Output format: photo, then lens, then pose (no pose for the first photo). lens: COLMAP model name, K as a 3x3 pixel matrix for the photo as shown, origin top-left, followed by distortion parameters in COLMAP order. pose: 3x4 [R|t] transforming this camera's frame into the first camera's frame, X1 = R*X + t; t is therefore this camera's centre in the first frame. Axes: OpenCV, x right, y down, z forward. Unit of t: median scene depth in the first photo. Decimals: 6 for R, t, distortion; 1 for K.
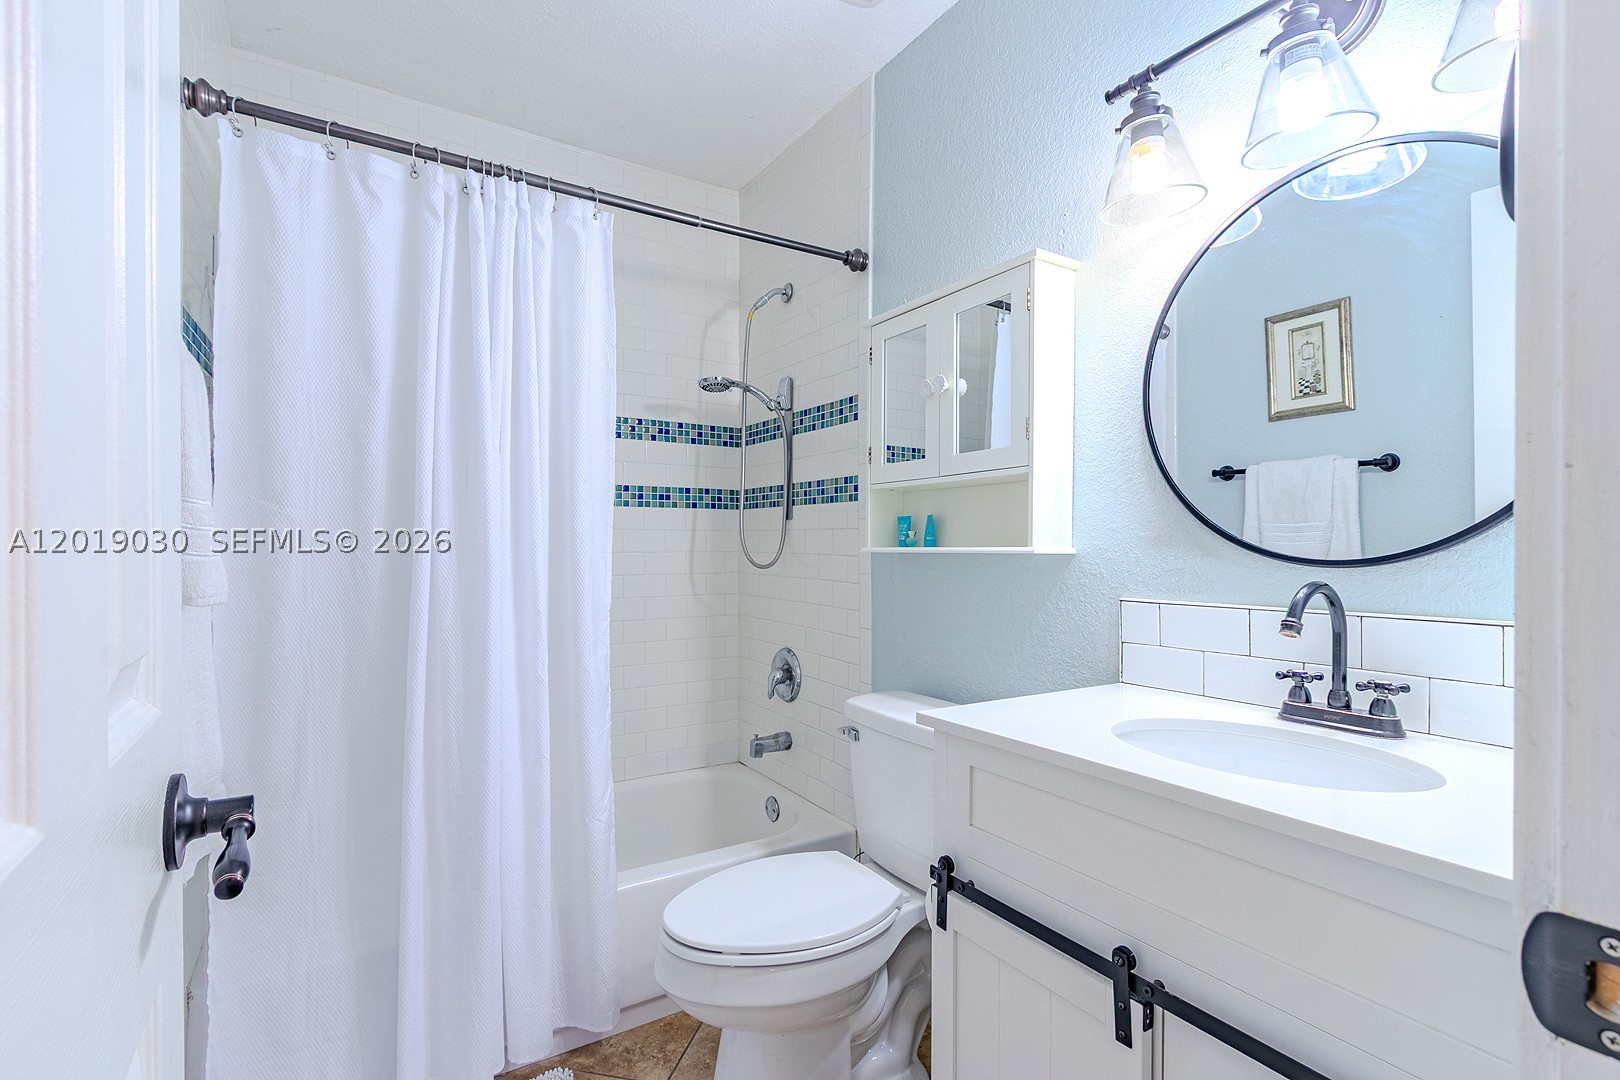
lens RADIAL K [[754.2, 0, 777.6], [0, 754.2, 548.4], [0, 0, 1]] dist [-0.000612, -0.001020]
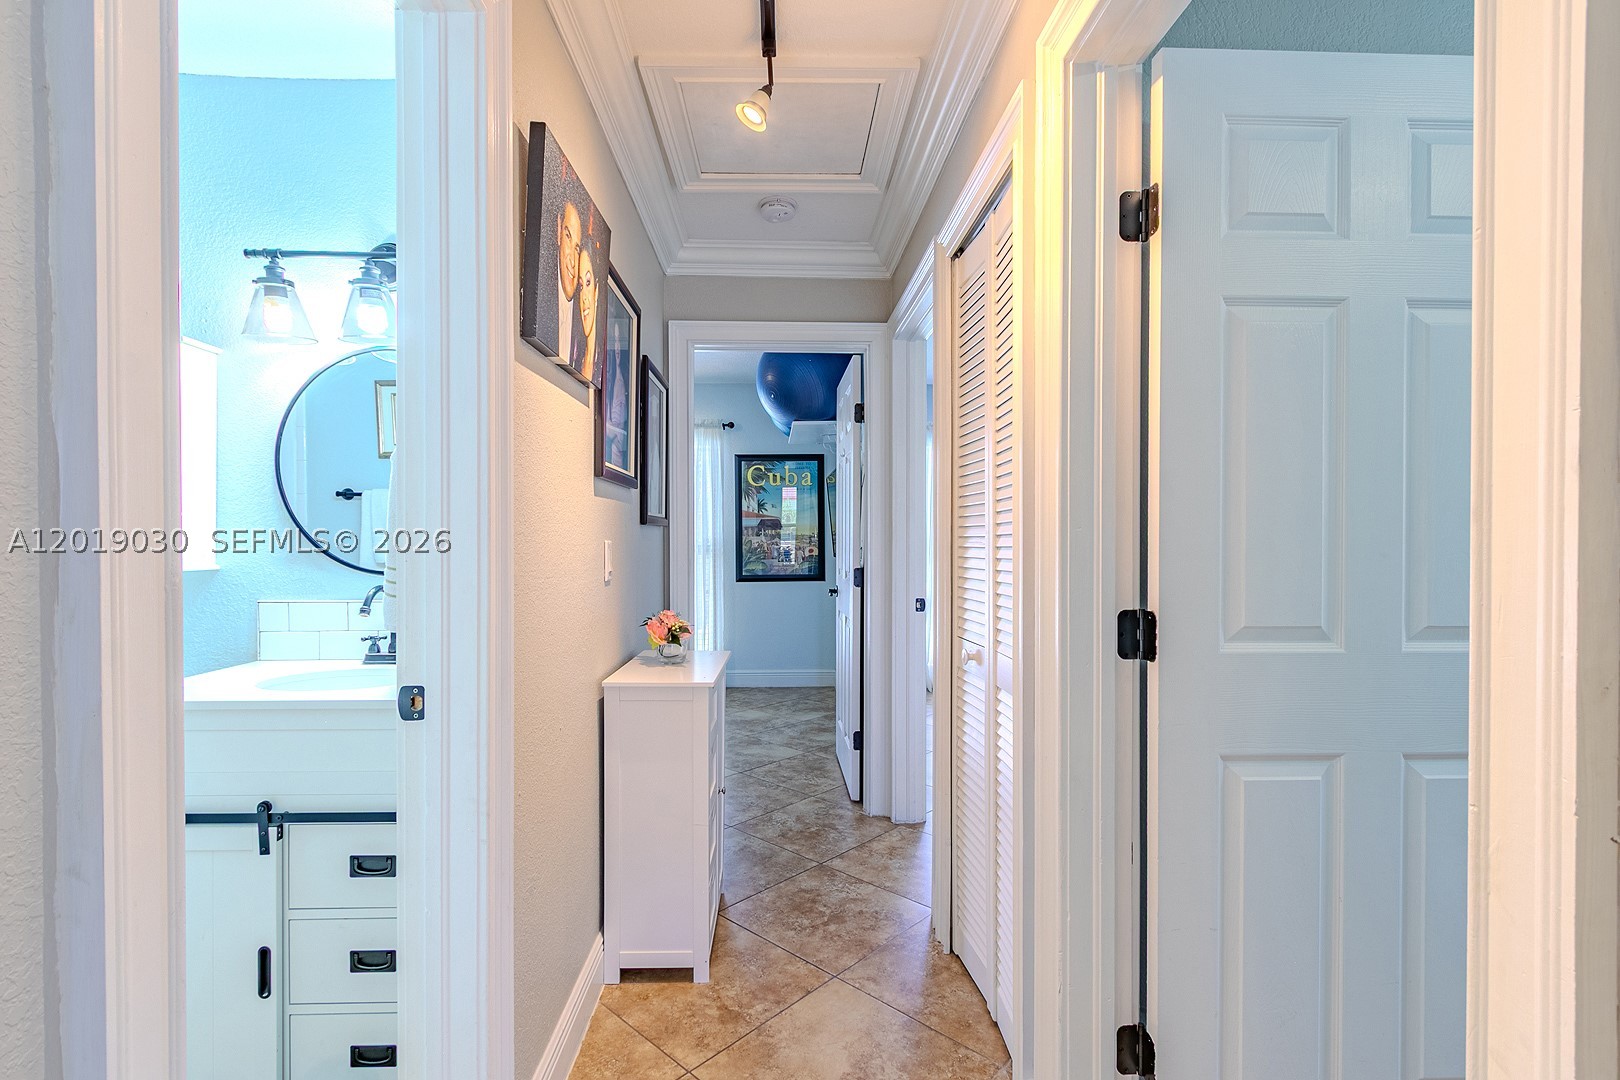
lens RADIAL K [[736.5, 0, 804.0], [0, 736.5, 543.5], [0, 0, 1]] dist [-0.000361, -0.000494]
pose [[0.479141, -0.010255, 0.877678, -0.305385], [-0.000733, 0.999927, 0.012083, -0.066989], [-0.877738, -0.006432, 0.479098, -0.643168]]
